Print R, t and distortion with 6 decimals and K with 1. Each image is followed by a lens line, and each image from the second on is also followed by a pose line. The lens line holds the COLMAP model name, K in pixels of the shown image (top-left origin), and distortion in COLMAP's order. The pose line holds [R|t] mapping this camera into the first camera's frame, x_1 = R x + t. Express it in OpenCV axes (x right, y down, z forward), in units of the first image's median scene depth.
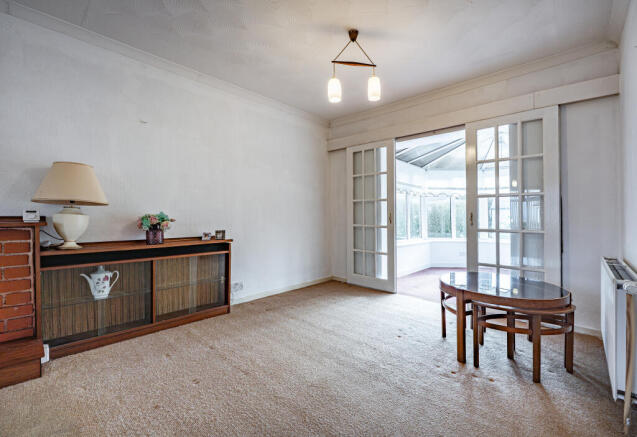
lens RADIAL K [[273.5, 0, 322.3], [0, 273.5, 221.3], [0, 0, 1]] dist [-0.010381, 0.001223]
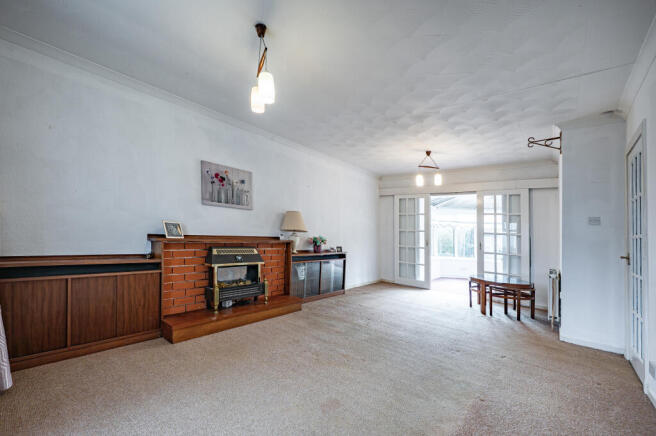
lens RADIAL K [[269.3, 0, 311.8], [0, 269.3, 221.5], [0, 0, 1]] dist [0.001311, -0.000369]
pose [[0.998726, 0.043630, 0.025363, -0.636760], [-0.042091, 0.997409, -0.058335, -0.019875], [-0.027842, 0.057193, 0.997975, -0.771124]]
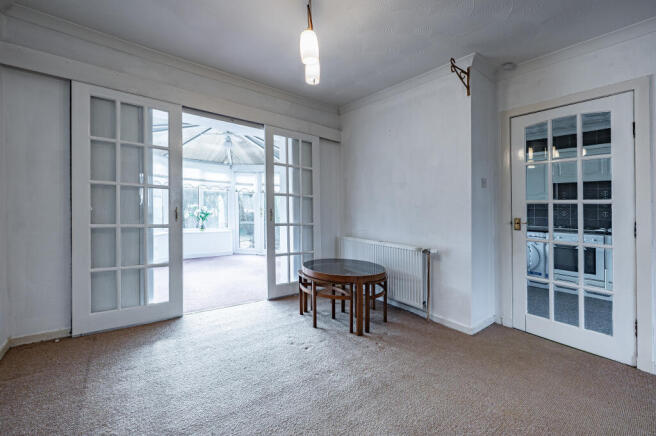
lens RADIAL K [[269.3, 0, 312.5], [0, 269.3, 206.2], [0, 0, 1]] dist [0.001311, -0.000369]
pose [[0.193203, -0.001239, 0.981158, -0.517018], [-0.015380, 0.999873, 0.004291, -0.054871], [-0.981038, -0.015919, 0.193160, 0.681701]]
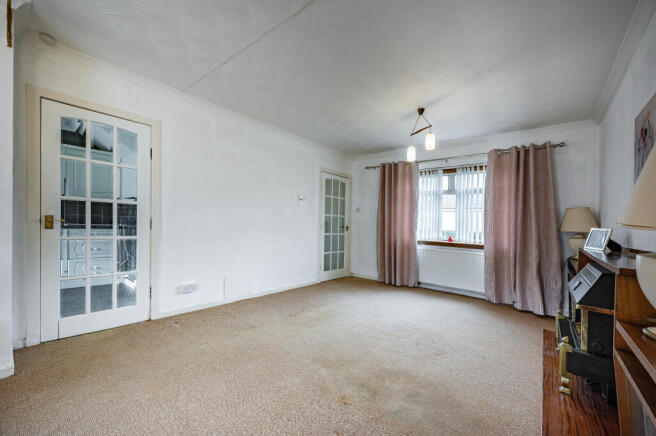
lens RADIAL K [[269.3, 0, 324.1], [0, 269.3, 206.5], [0, 0, 1]] dist [0.001311, -0.000369]
pose [[-0.997276, -0.048454, -0.055619, -0.257166], [-0.044915, 0.996989, -0.063206, -0.033220], [0.058514, -0.060536, -0.996449, 1.029898]]
